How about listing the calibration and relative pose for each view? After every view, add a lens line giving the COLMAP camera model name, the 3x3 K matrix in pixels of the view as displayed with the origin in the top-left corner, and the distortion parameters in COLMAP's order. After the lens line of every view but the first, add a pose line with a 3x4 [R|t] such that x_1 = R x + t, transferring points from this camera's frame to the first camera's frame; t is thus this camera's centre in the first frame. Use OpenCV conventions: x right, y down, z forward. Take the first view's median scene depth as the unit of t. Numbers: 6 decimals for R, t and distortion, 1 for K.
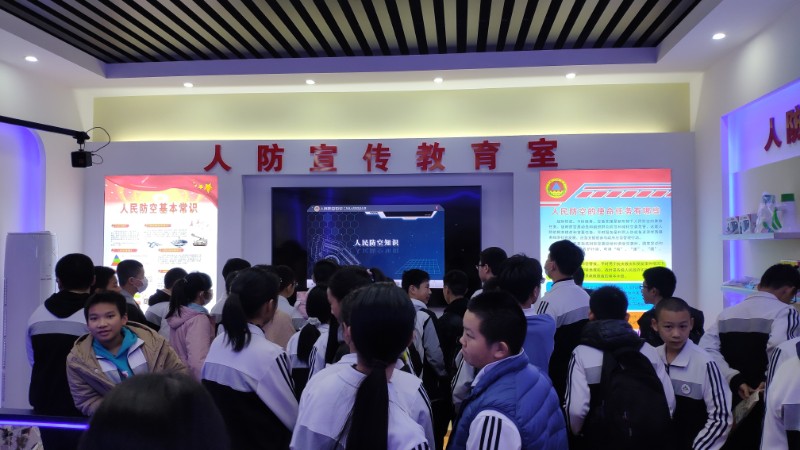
lens RADIAL K [[620.7, 0, 408.2], [0, 620.7, 225.2], [0, 0, 1]] dist [-0.000153, -0.006905]
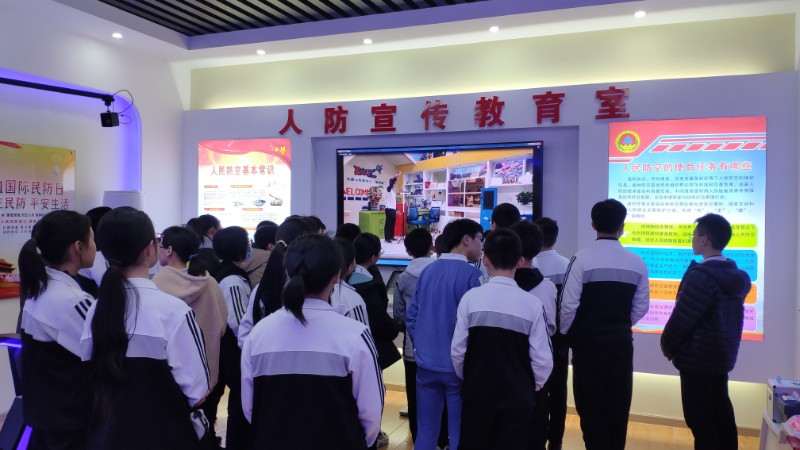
lens RADIAL K [[620.7, 0, 408.2], [0, 620.7, 225.2], [0, 0, 1]] dist [-0.000153, -0.006905]
pose [[0.959227, 0.018280, -0.282044, 0.183456], [-0.005614, 0.998942, 0.045649, 0.017338], [0.282580, -0.042204, 0.958315, 0.045591]]
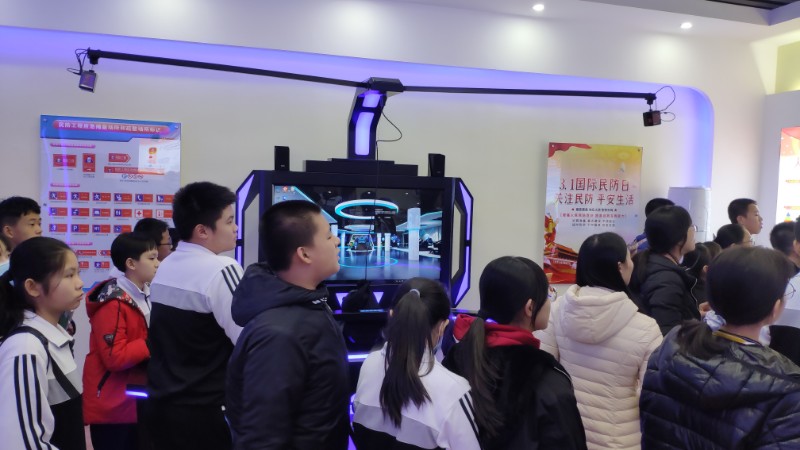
lens RADIAL K [[620.7, 0, 408.2], [0, 620.7, 225.2], [0, 0, 1]] dist [-0.000153, -0.006905]
pose [[0.351610, 0.071147, -0.933439, 0.211343], [-0.005331, 0.997244, 0.074002, 0.000921], [0.936131, -0.021044, 0.351020, 0.129327]]
